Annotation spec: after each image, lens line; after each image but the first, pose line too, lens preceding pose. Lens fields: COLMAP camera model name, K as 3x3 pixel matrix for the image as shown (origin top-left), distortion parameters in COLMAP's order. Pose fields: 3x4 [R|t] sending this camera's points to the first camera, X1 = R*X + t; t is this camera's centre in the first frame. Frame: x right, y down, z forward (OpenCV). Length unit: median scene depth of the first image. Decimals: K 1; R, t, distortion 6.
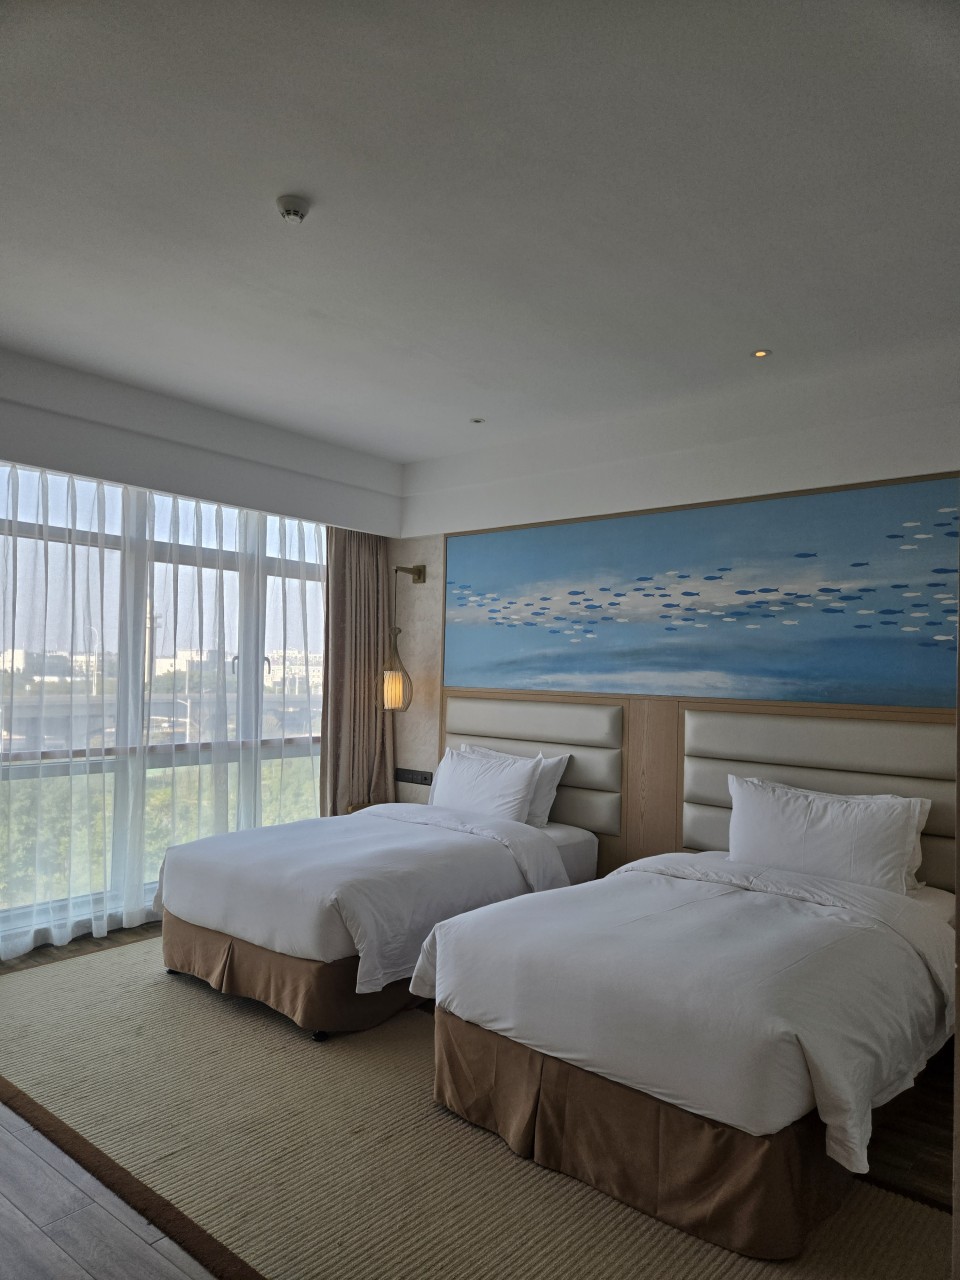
lens RADIAL K [[864.2, 0, 483.4], [0, 864.2, 652.9], [0, 0, 1]] dist [0.070751, -0.059005]
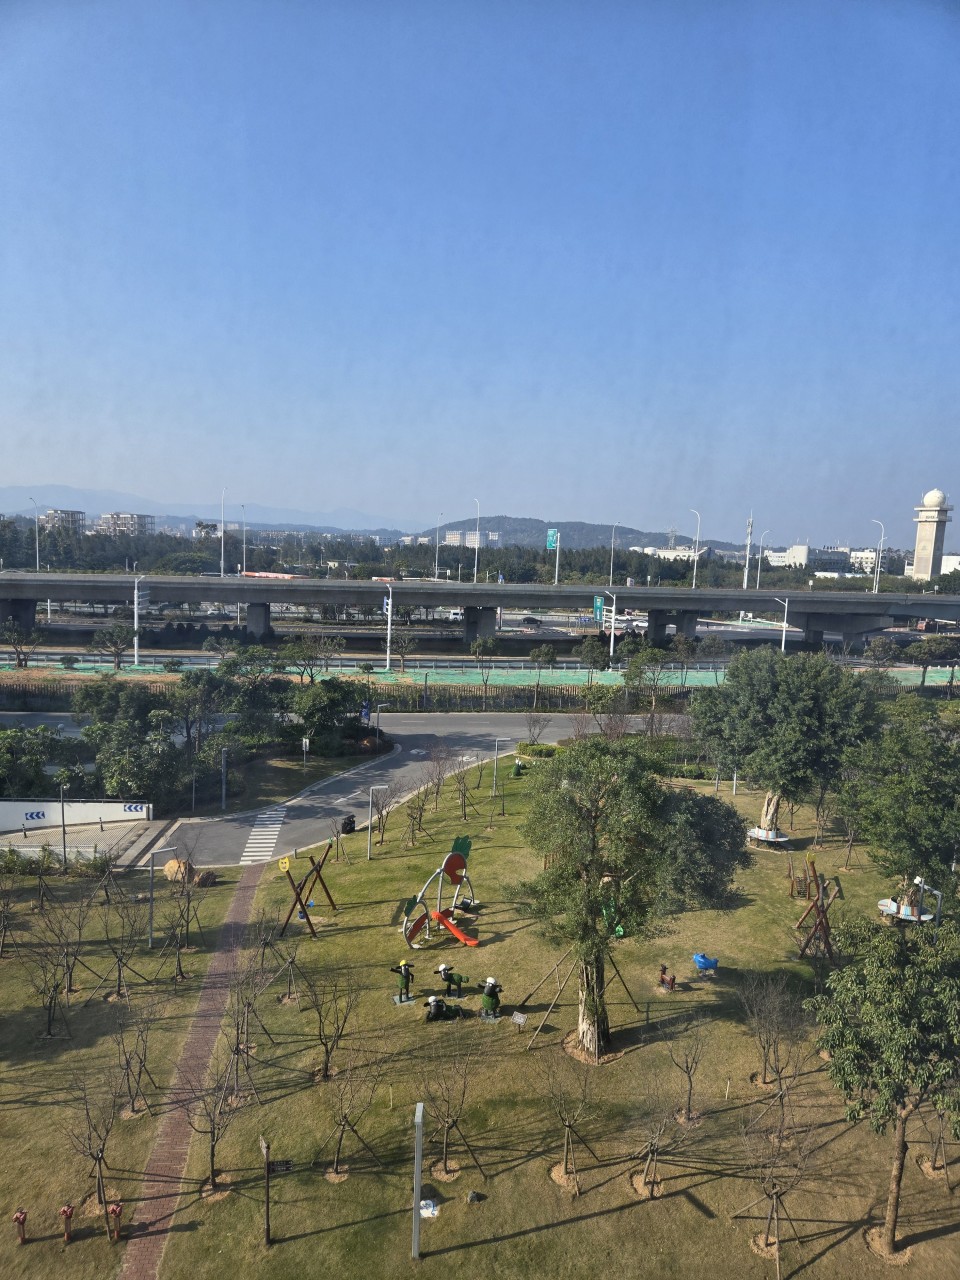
lens RADIAL K [[864.2, 0, 469.7], [0, 864.2, 645.7], [0, 0, 1]] dist [0.070751, -0.059005]
pose [[0.660969, 0.088509, -0.745175, -0.723815], [-0.006418, 0.993650, 0.112329, 0.019152], [0.750386, -0.069464, 0.657340, 1.161716]]
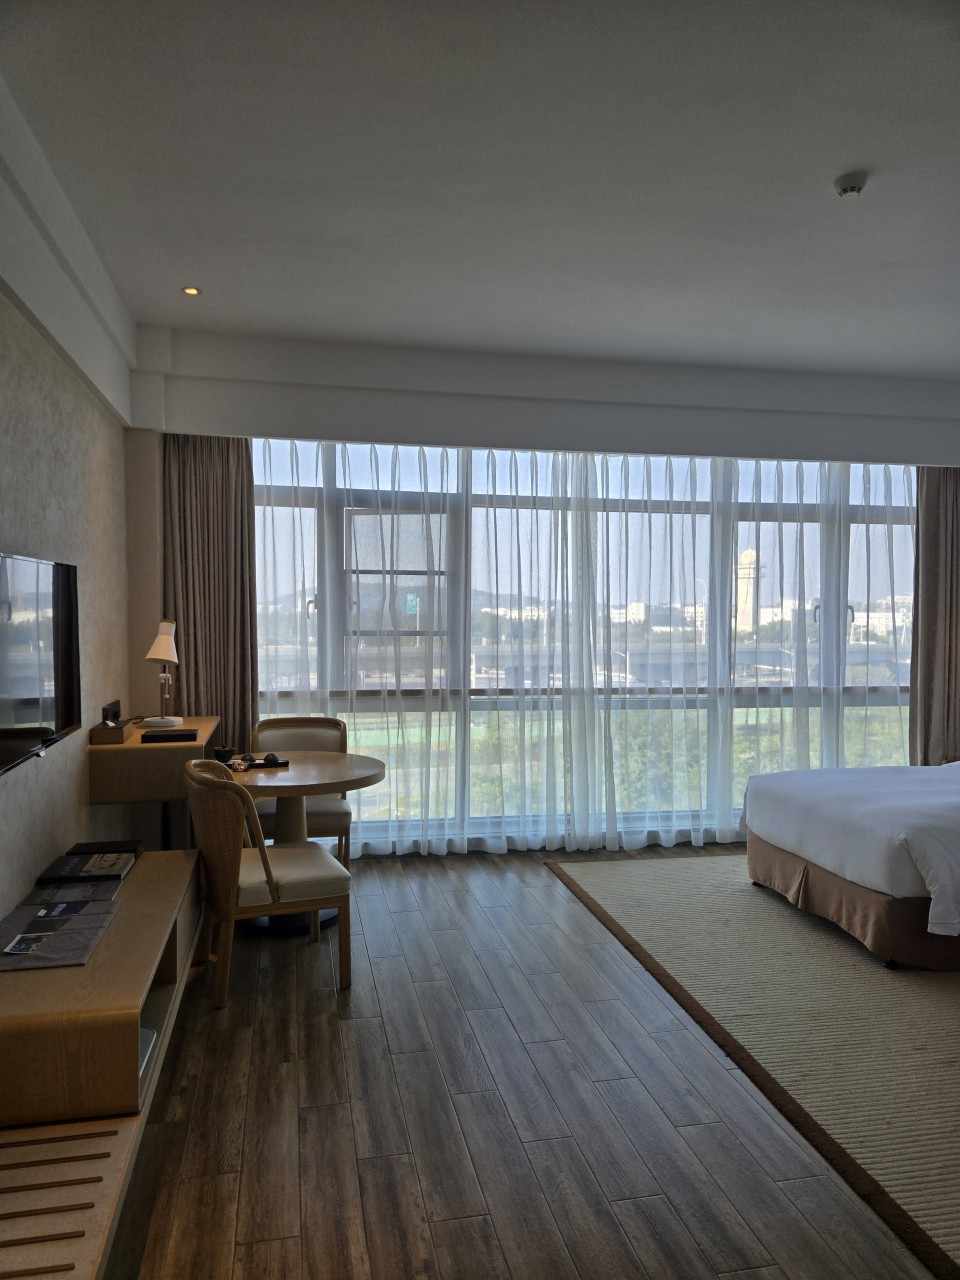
lens RADIAL K [[864.2, 0, 467.5], [0, 864.2, 646.5], [0, 0, 1]] dist [0.070751, -0.059005]
pose [[0.775450, 0.005836, -0.631382, 0.067279], [0.026226, 0.998797, 0.041442, -0.001853], [0.630864, -0.048695, 0.774364, -0.098564]]
